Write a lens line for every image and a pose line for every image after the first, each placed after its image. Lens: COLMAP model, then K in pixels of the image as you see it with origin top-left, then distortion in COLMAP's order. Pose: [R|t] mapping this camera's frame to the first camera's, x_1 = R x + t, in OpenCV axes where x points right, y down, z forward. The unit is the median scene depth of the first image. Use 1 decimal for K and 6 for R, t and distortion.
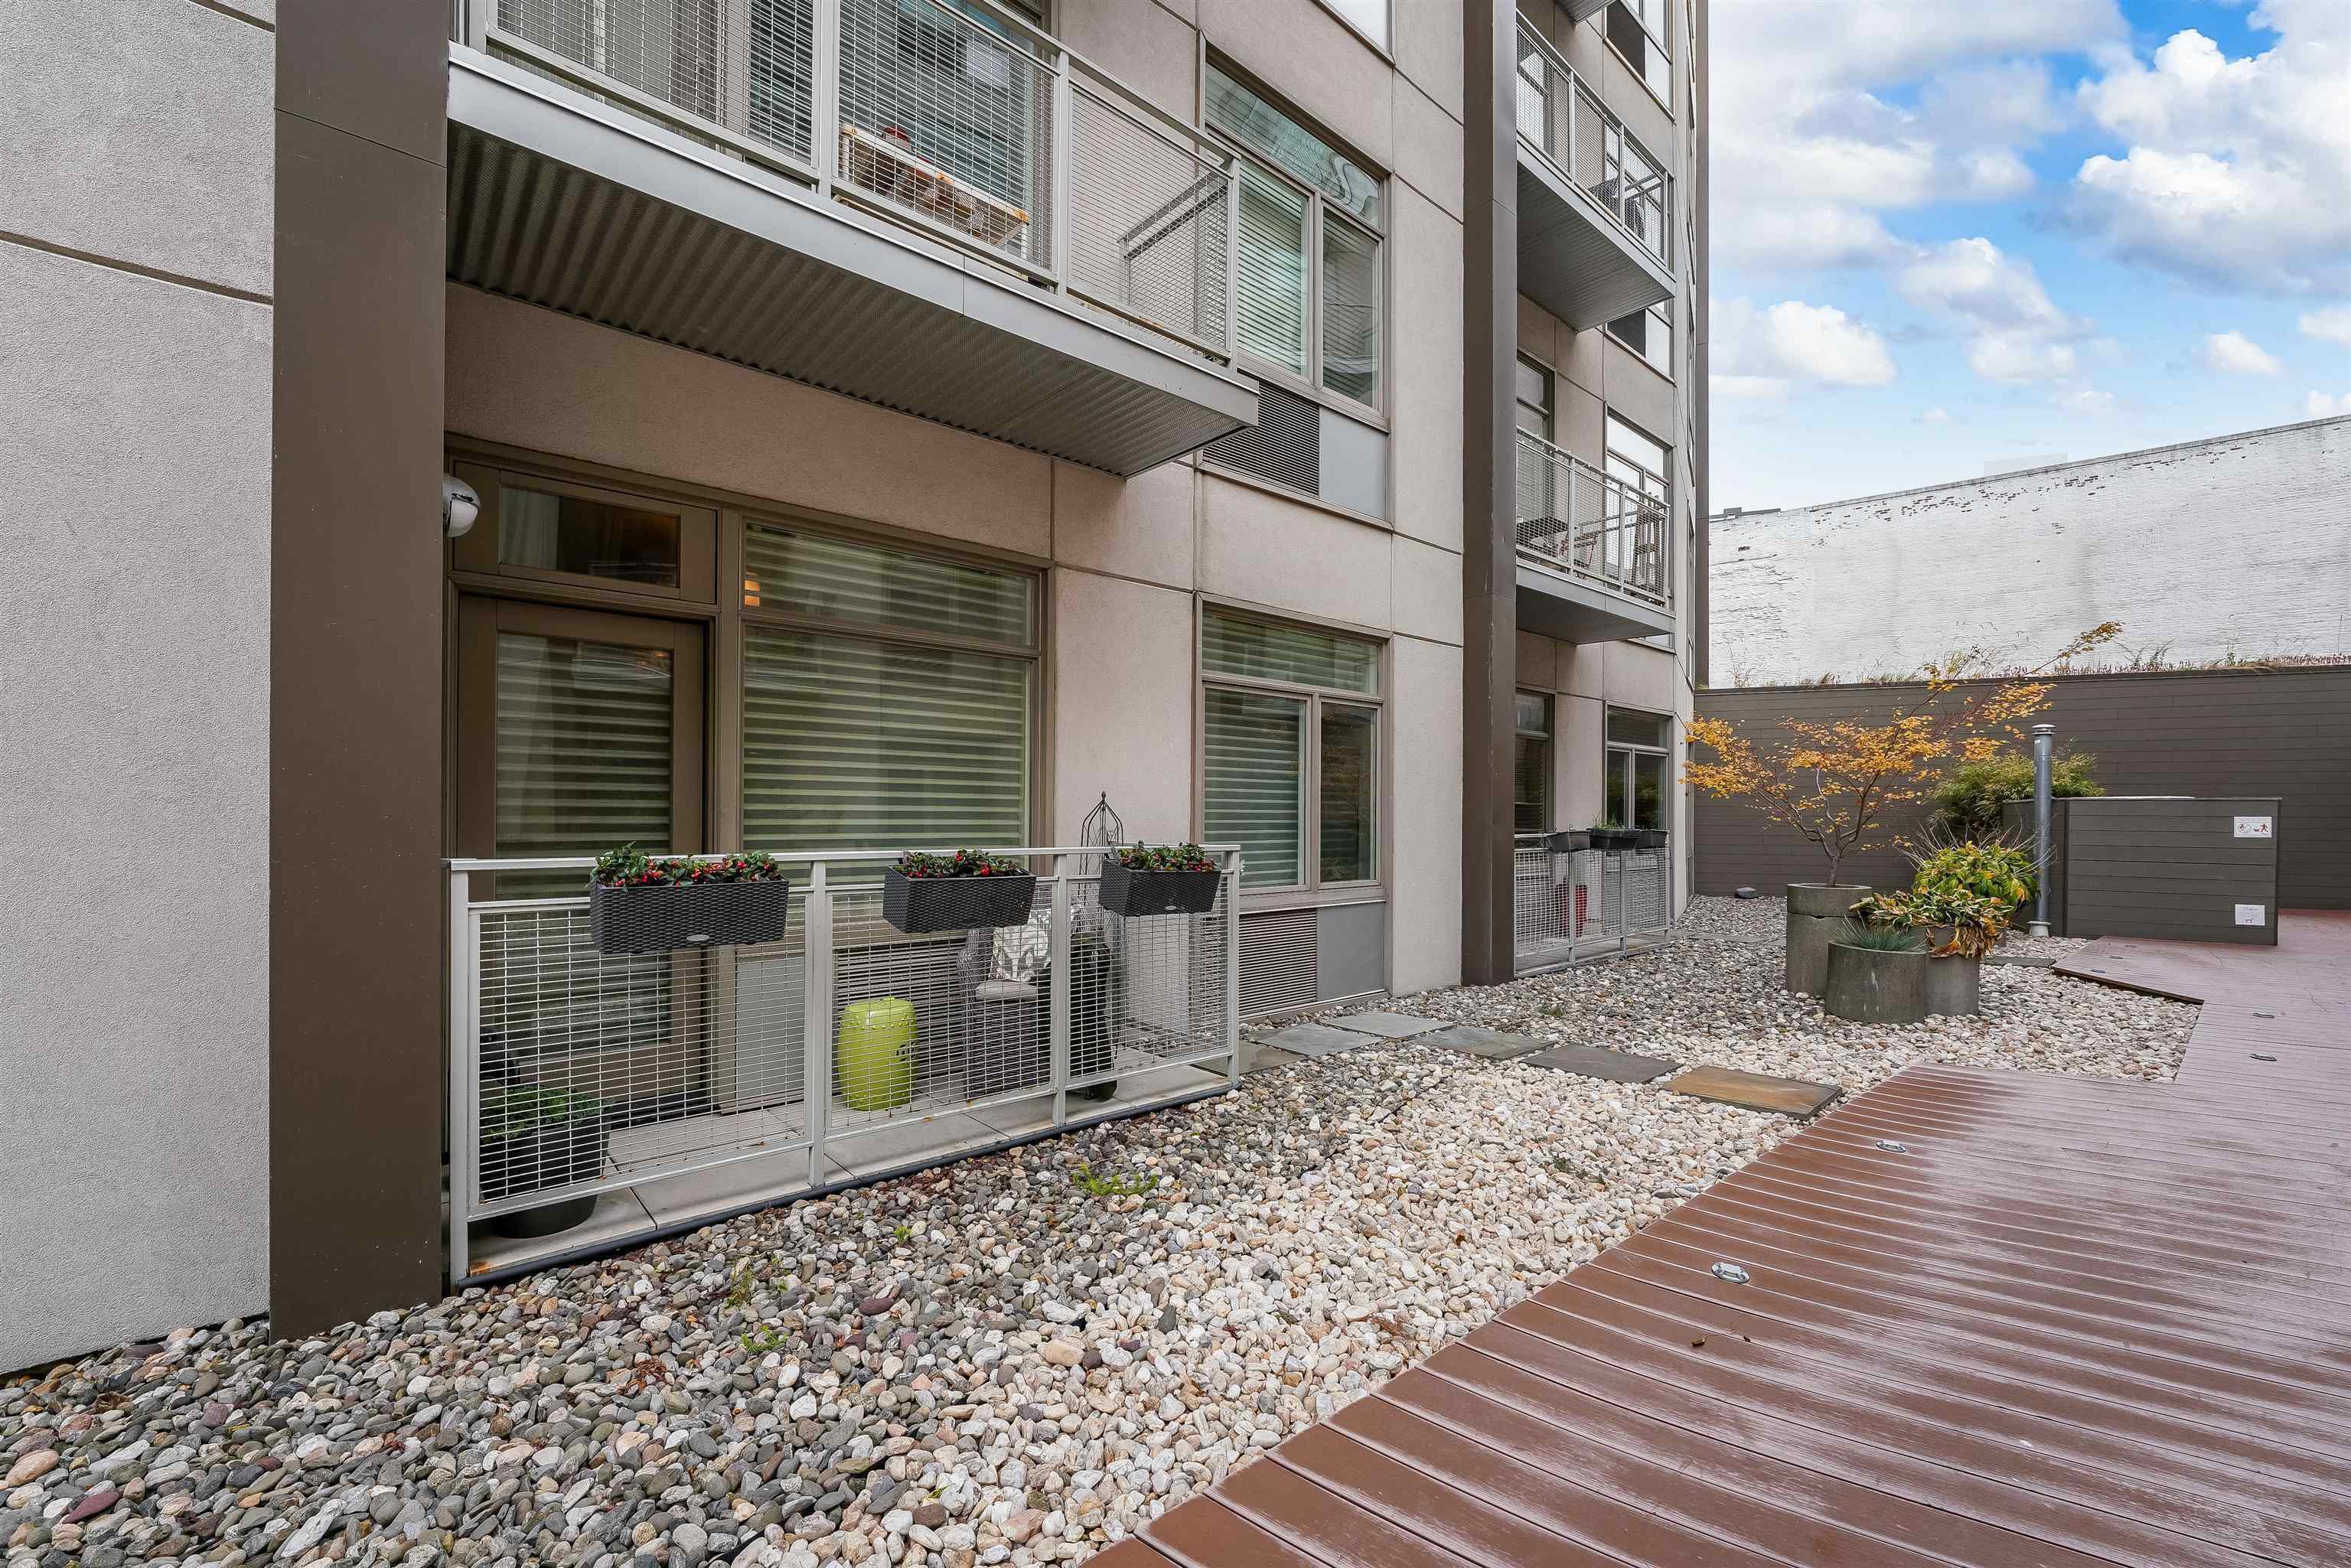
lens RADIAL K [[962.4, 0, 1162.3], [0, 962.4, 779.3], [0, 0, 1]] dist [-0.021277, 0.000329]
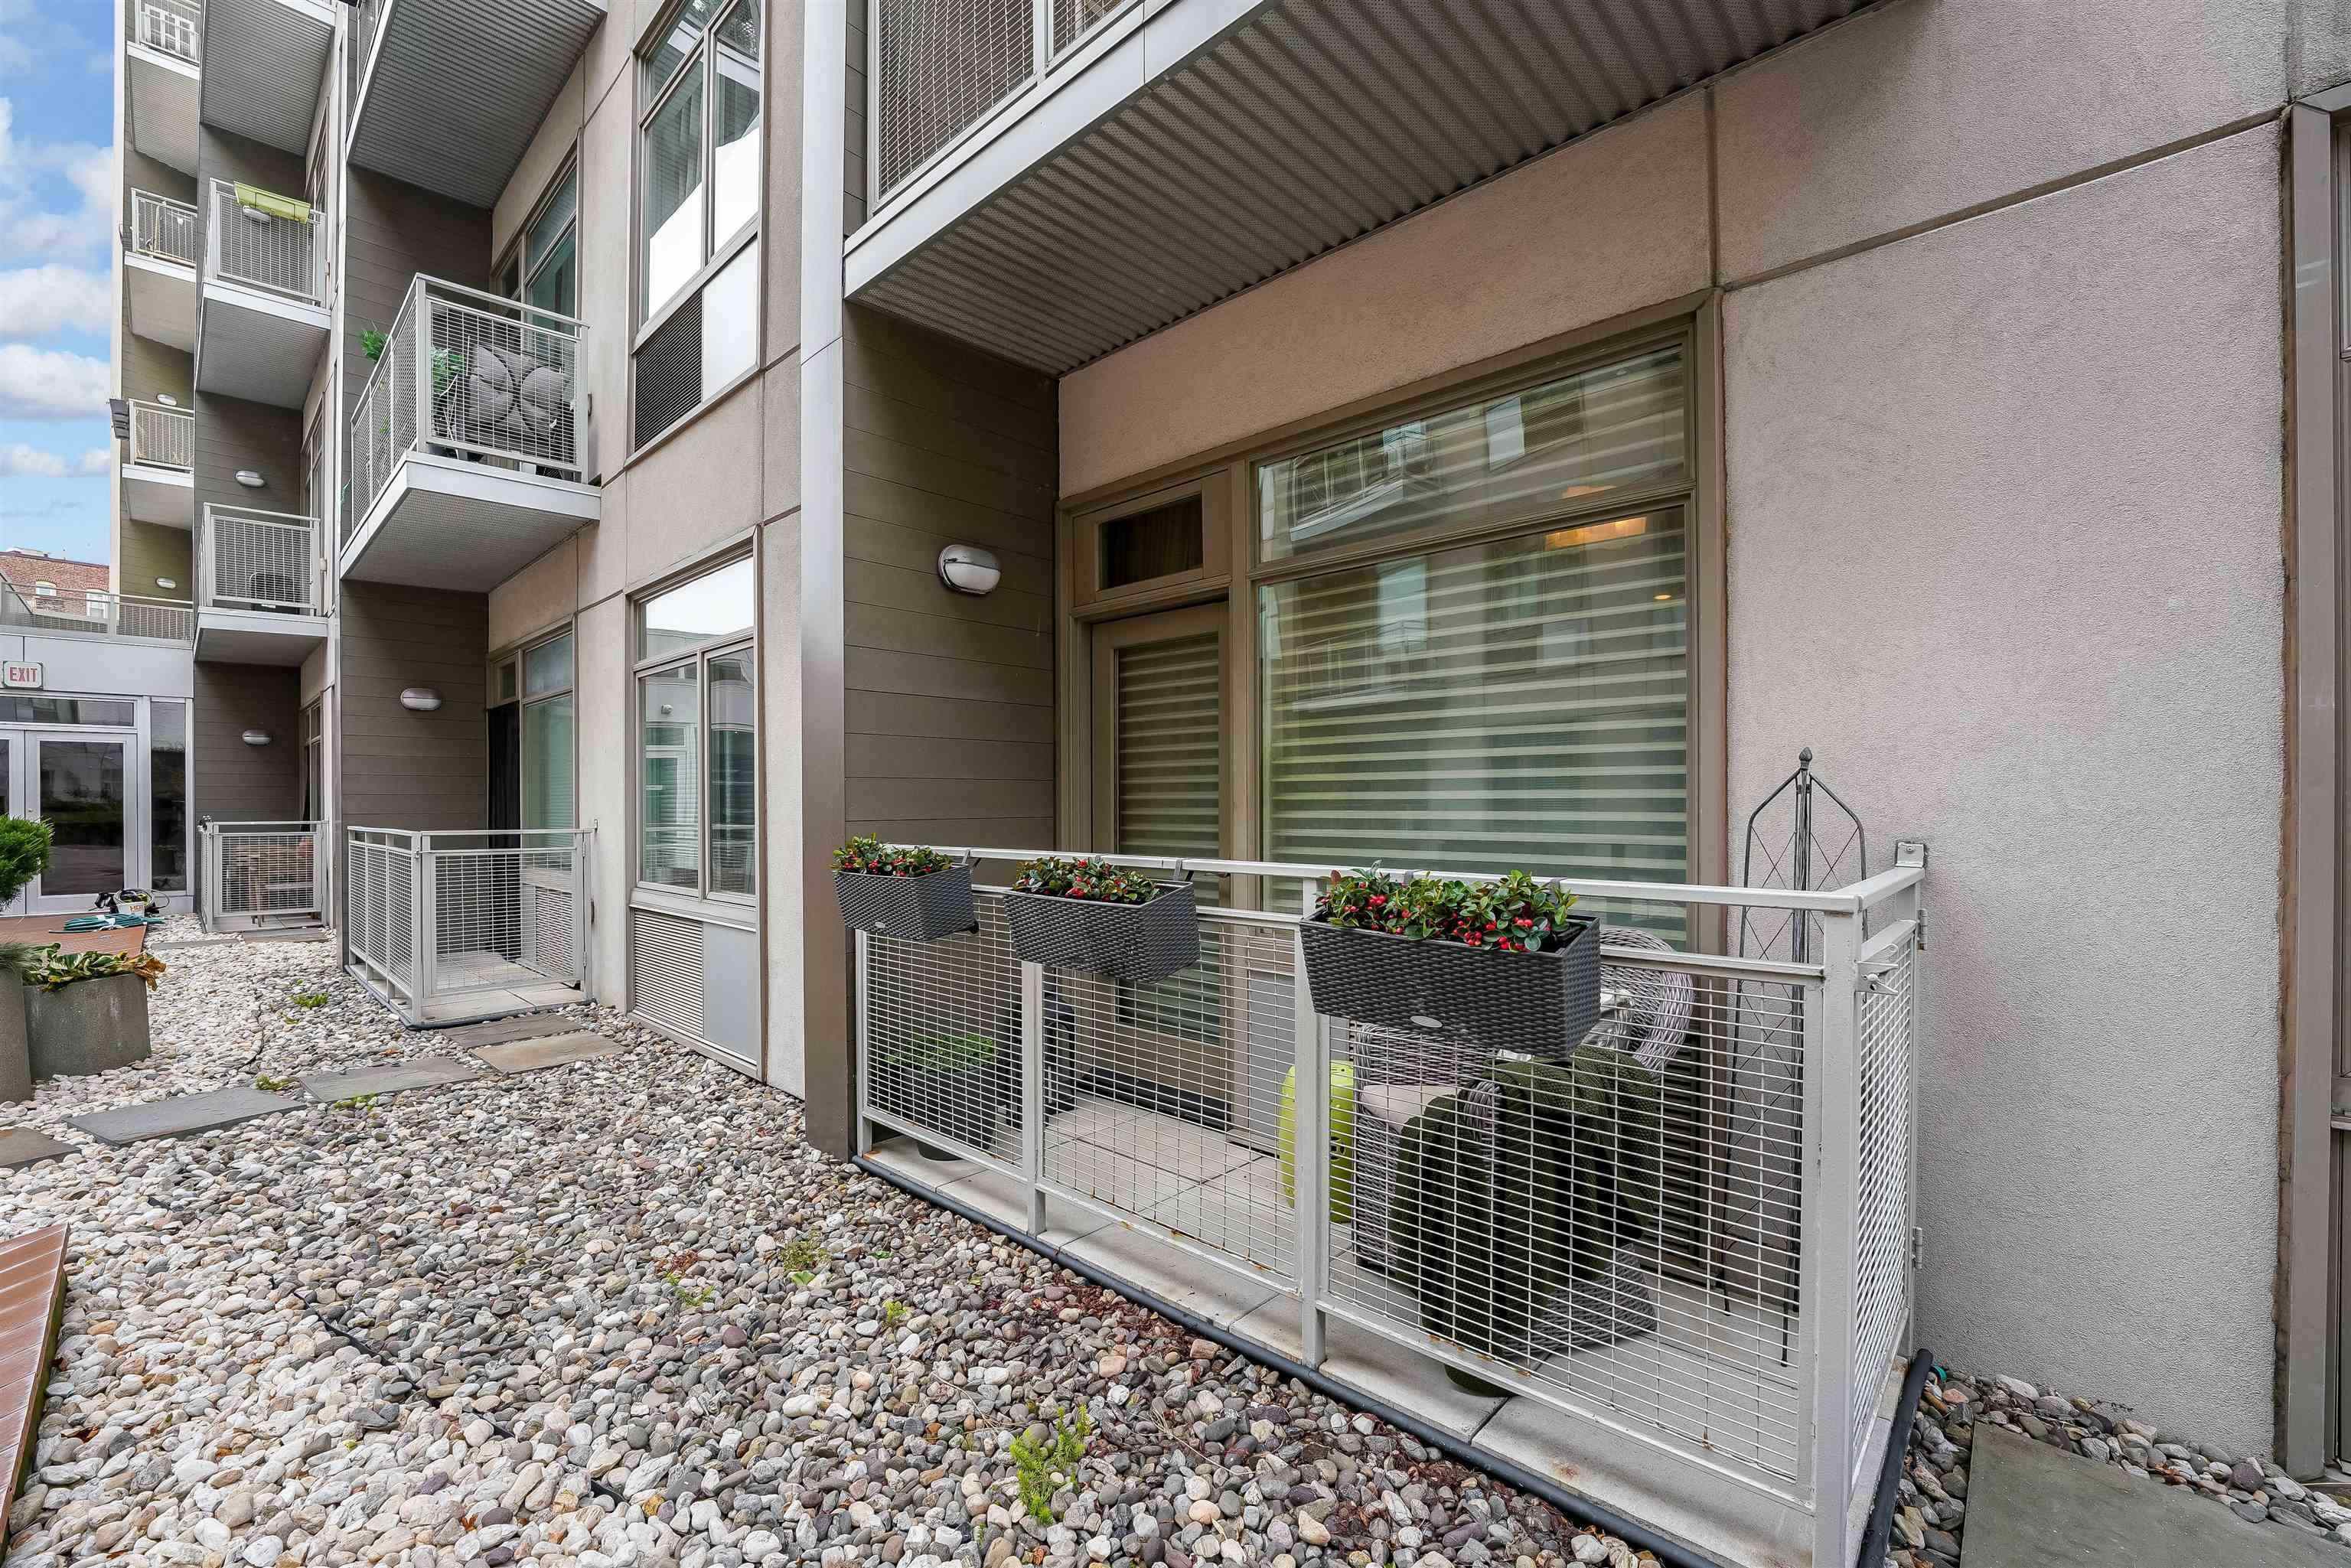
lens RADIAL K [[962.4, 0, 1162.3], [0, 962.4, 779.3], [0, 0, 1]] dist [-0.021277, 0.000329]
pose [[0.110030, -0.030912, -0.993447, 0.417762], [0.034257, 0.999040, -0.027292, 0.035858], [0.993338, -0.031029, 0.110984, 0.829932]]
